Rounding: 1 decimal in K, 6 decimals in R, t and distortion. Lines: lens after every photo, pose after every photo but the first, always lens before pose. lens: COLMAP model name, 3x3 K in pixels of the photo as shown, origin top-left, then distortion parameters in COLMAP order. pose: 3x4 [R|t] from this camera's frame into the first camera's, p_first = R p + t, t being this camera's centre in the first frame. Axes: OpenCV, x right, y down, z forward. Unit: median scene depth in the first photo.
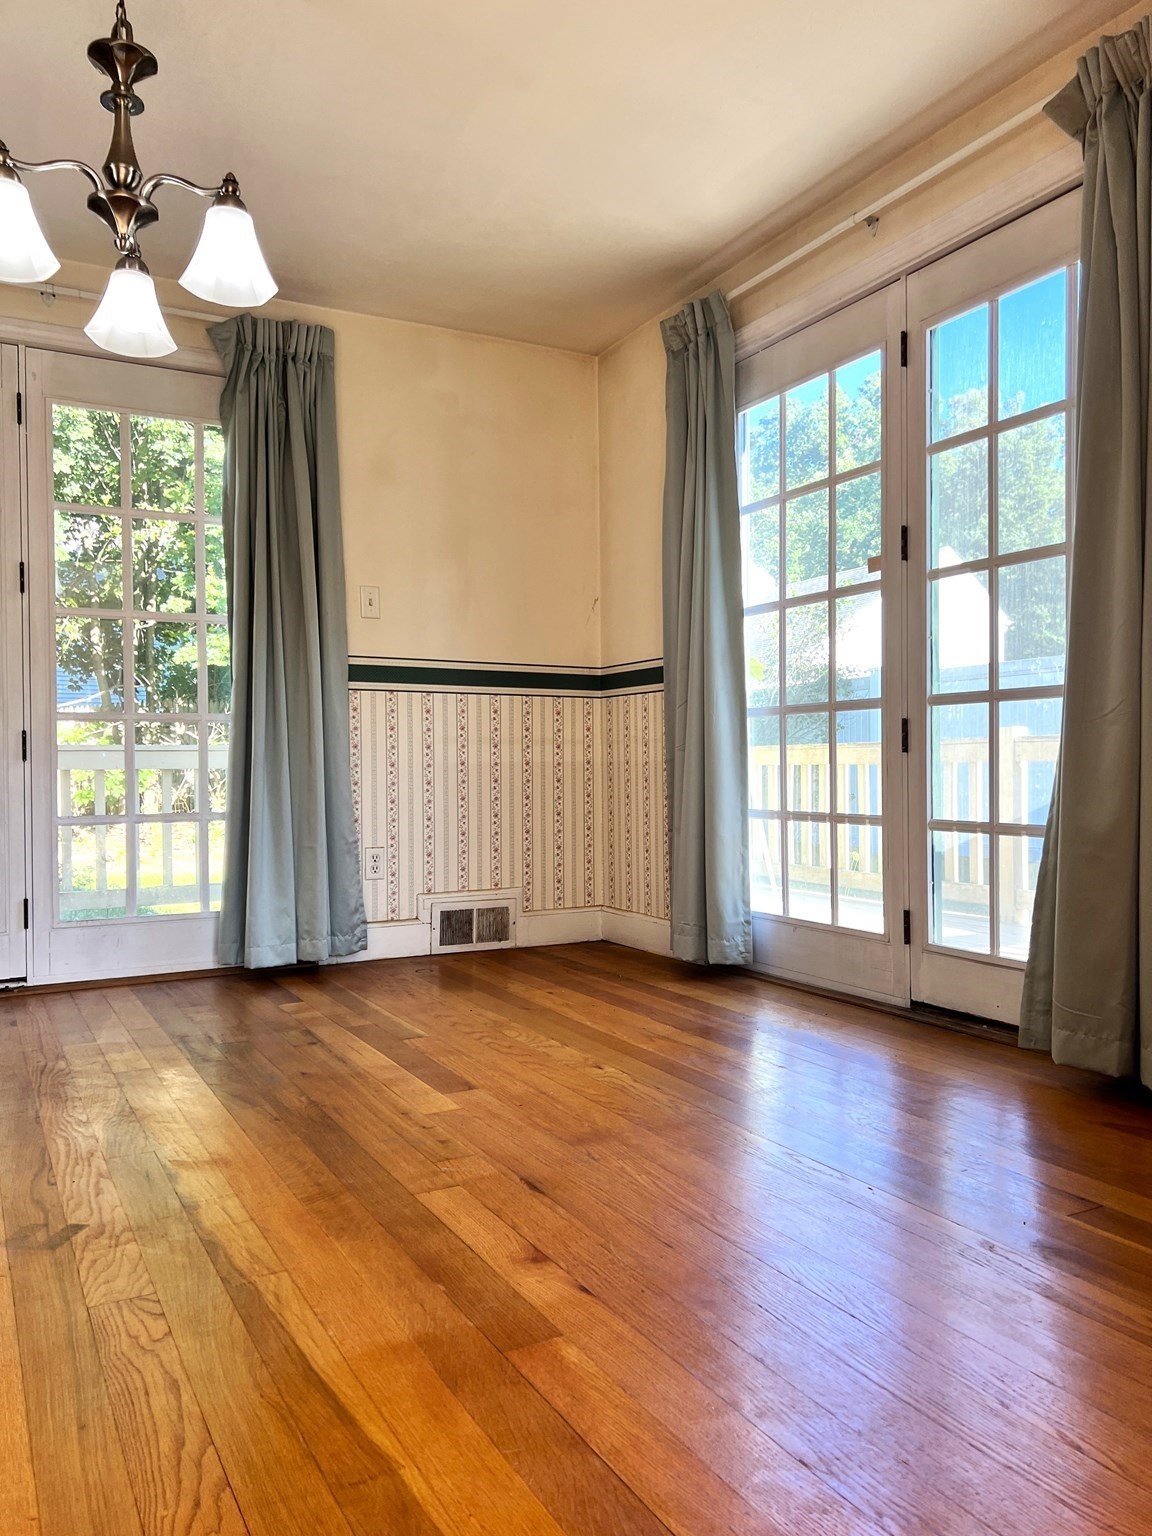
lens RADIAL K [[1151.5, 0, 573.1], [0, 1151.5, 766.7], [0, 0, 1]] dist [0.063929, -0.067377]
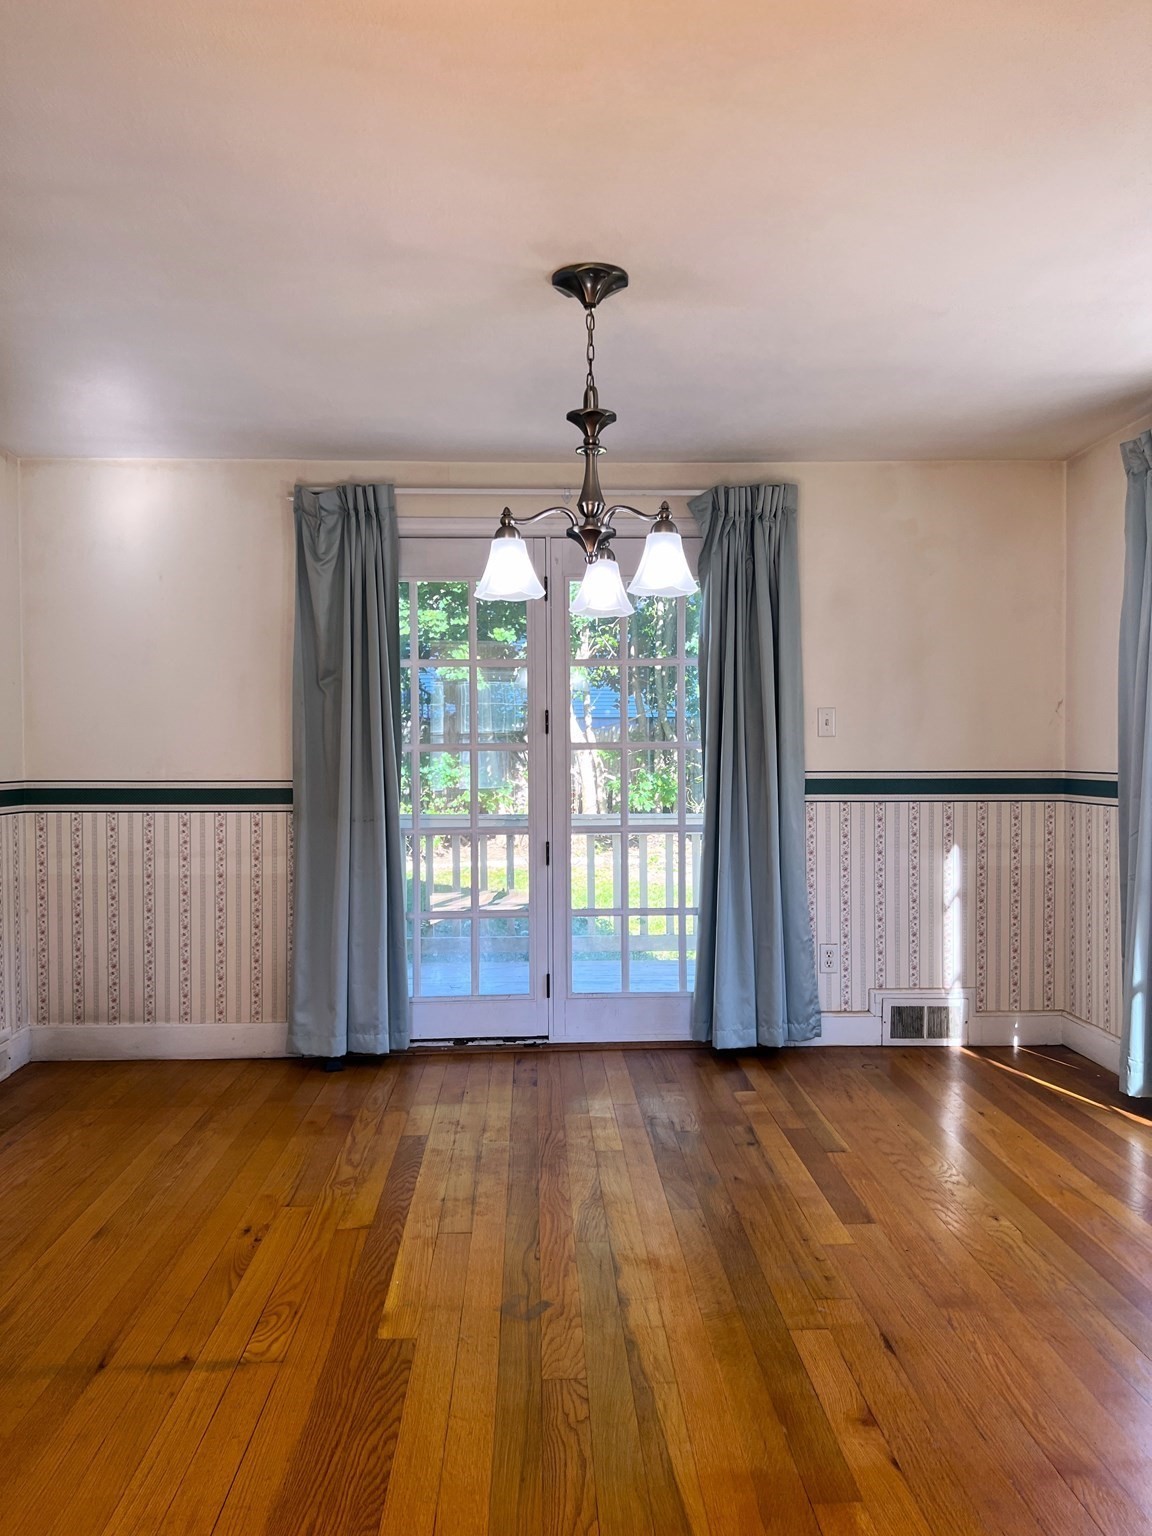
lens RADIAL K [[1151.5, 0, 581.5], [0, 1151.5, 761.2], [0, 0, 1]] dist [0.063929, -0.067377]
pose [[0.901235, 0.011012, -0.433191, 0.119876], [-0.003651, 0.999835, 0.017821, -0.160537], [0.433316, -0.014479, 0.901126, -0.131698]]
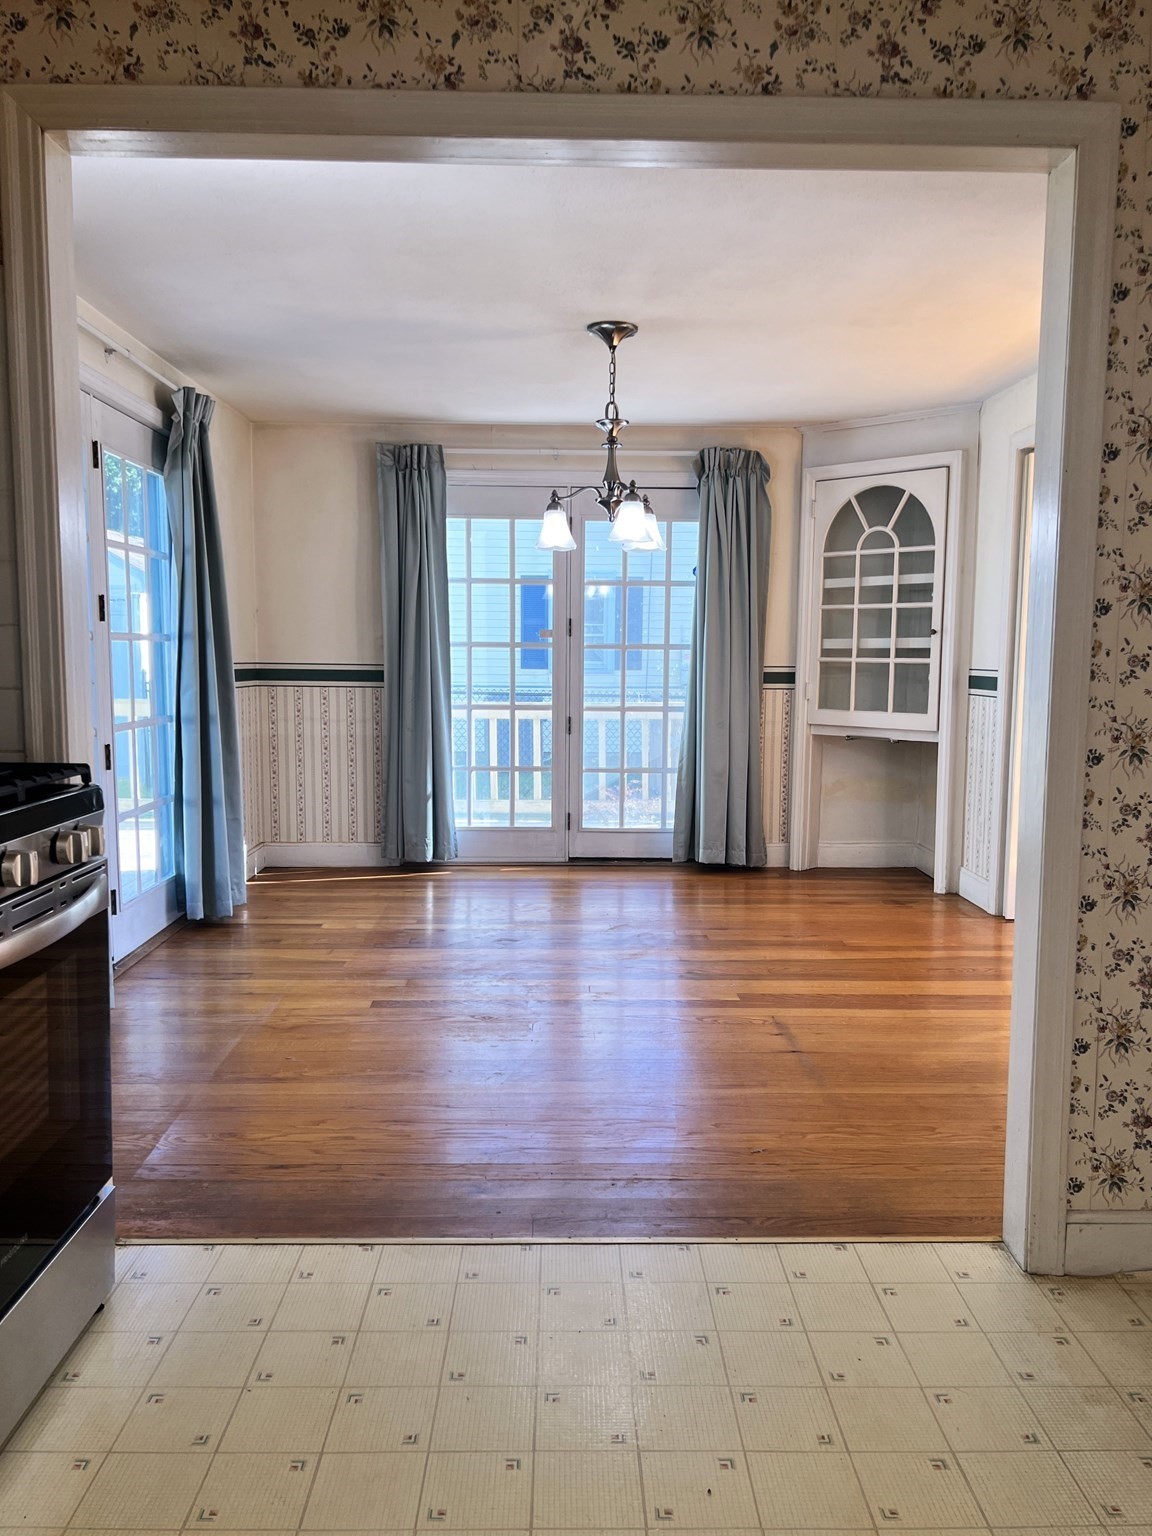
lens RADIAL K [[1151.5, 0, 581.9], [0, 1151.5, 773.7], [0, 0, 1]] dist [0.063929, -0.067377]
pose [[0.461575, -0.076324, 0.883812, -1.441073], [-0.007622, 0.995914, 0.089986, -0.120960], [-0.887068, -0.048272, 0.459107, 0.081314]]
